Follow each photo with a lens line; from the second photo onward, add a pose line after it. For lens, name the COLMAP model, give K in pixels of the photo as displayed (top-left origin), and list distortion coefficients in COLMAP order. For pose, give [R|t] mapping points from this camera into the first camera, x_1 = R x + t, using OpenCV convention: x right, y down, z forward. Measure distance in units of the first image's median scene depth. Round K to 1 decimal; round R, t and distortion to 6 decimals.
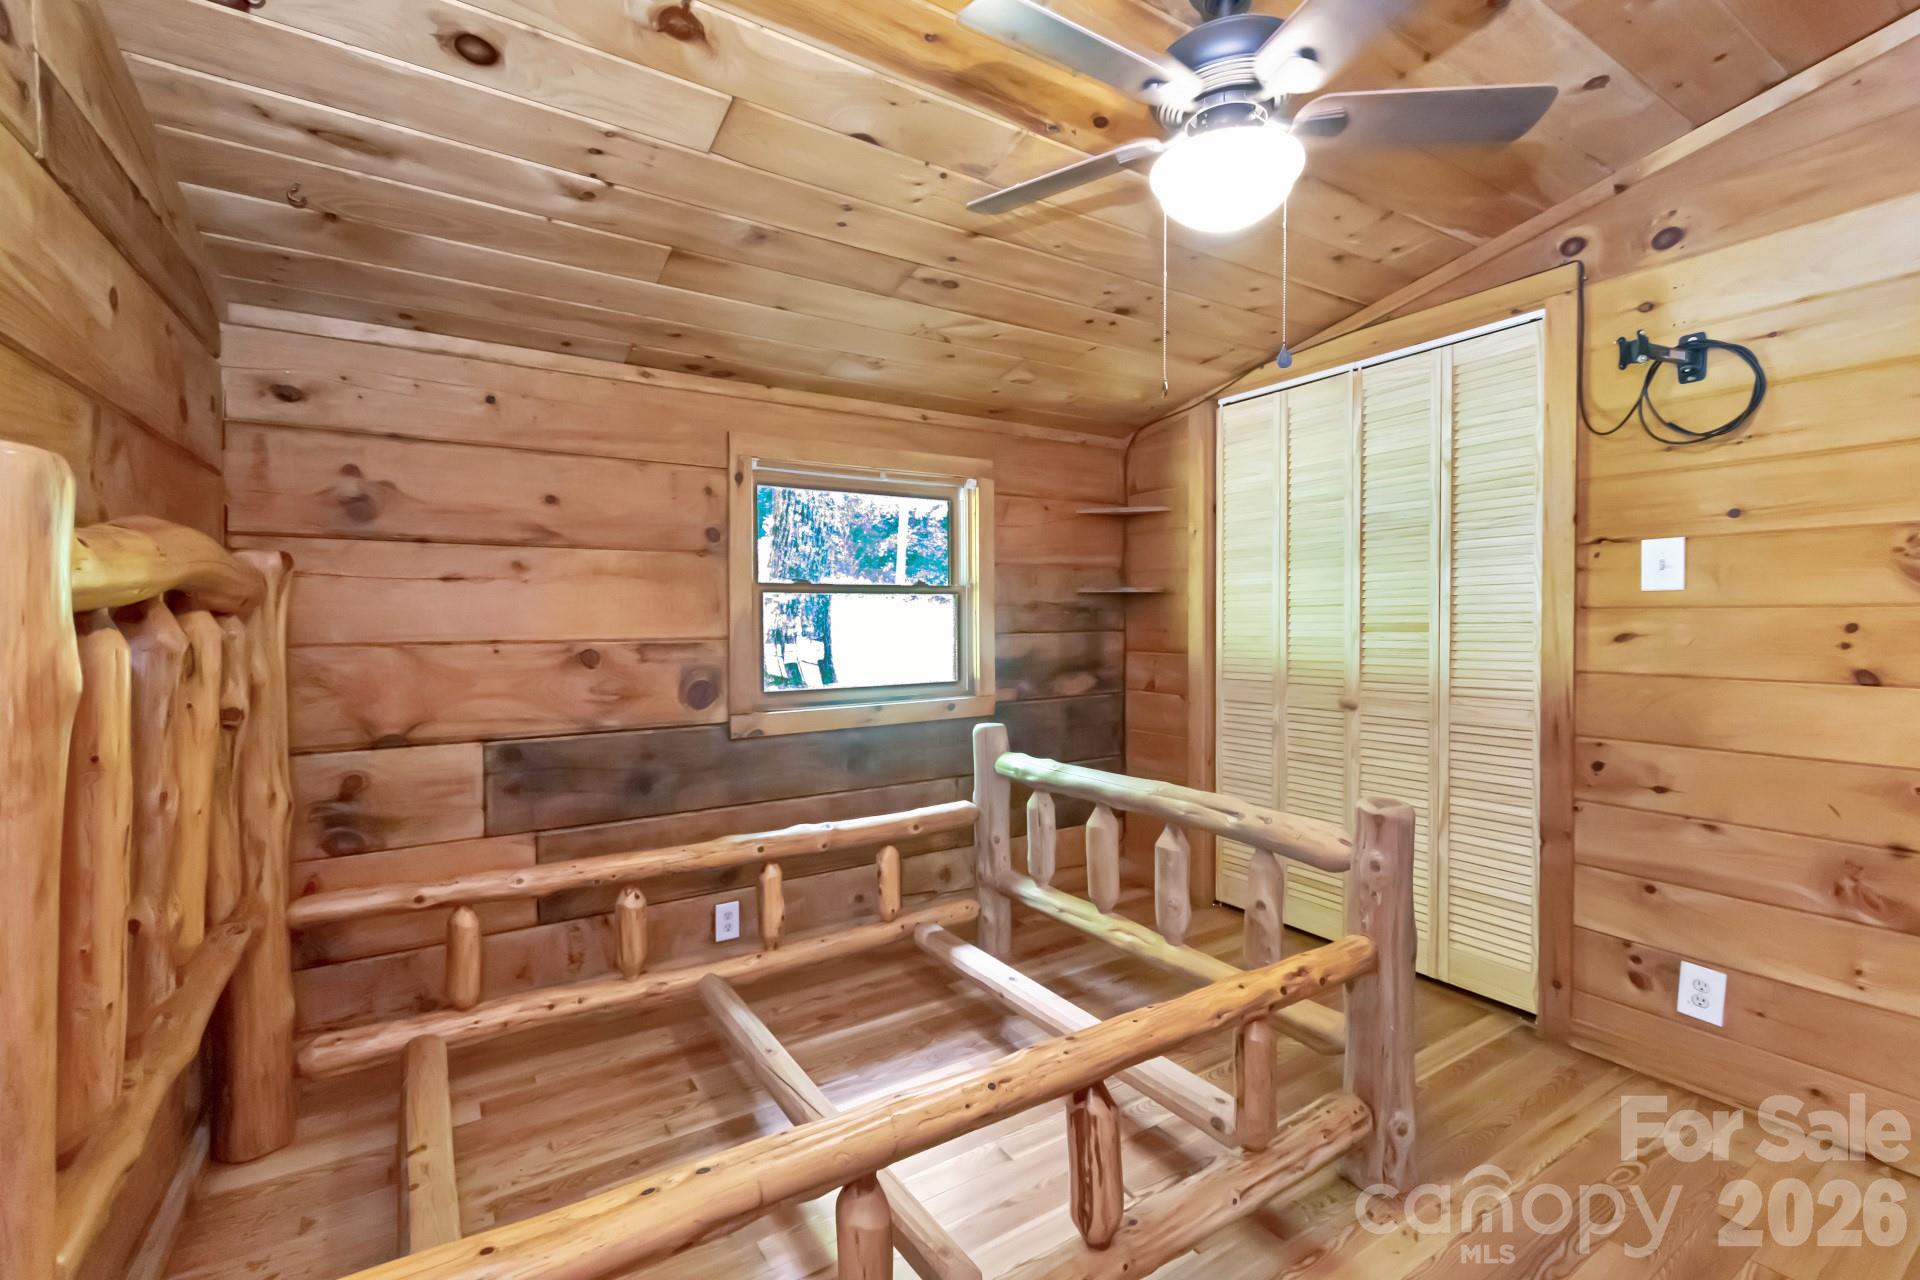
lens RADIAL K [[865.5, 0, 958.1], [0, 865.5, 631.4], [0, 0, 1]] dist [0.025450, -0.034325]
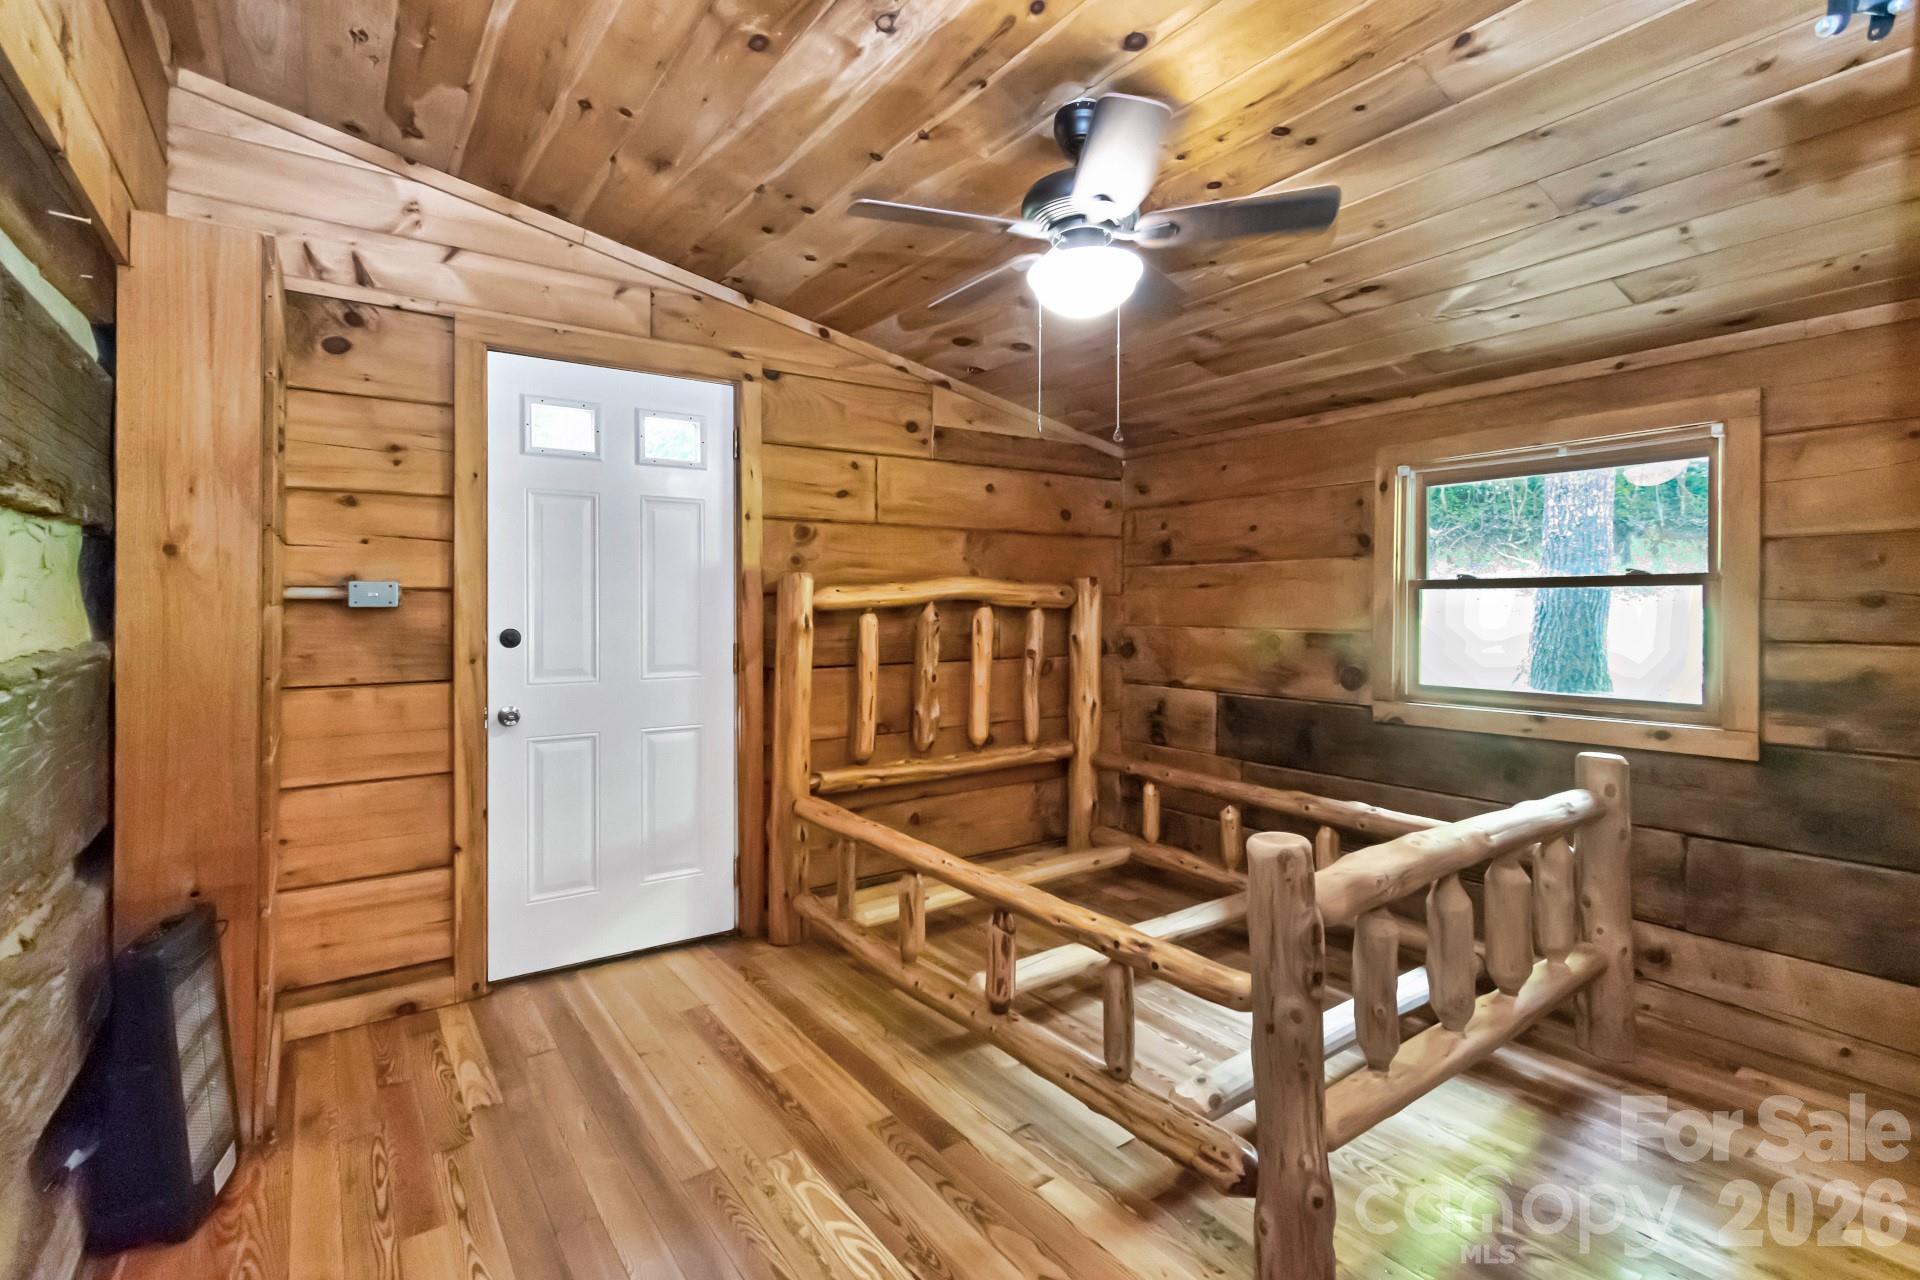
lens RADIAL K [[901.0, 0, 958.7], [0, 901.0, 604.4], [0, 0, 1]] dist [0.003370, 0.000376]
pose [[0.050059, 0.007367, -0.998719, 0.962521], [-0.016060, 0.999849, 0.006570, -0.028899], [0.998617, 0.015711, 0.050170, 0.441992]]
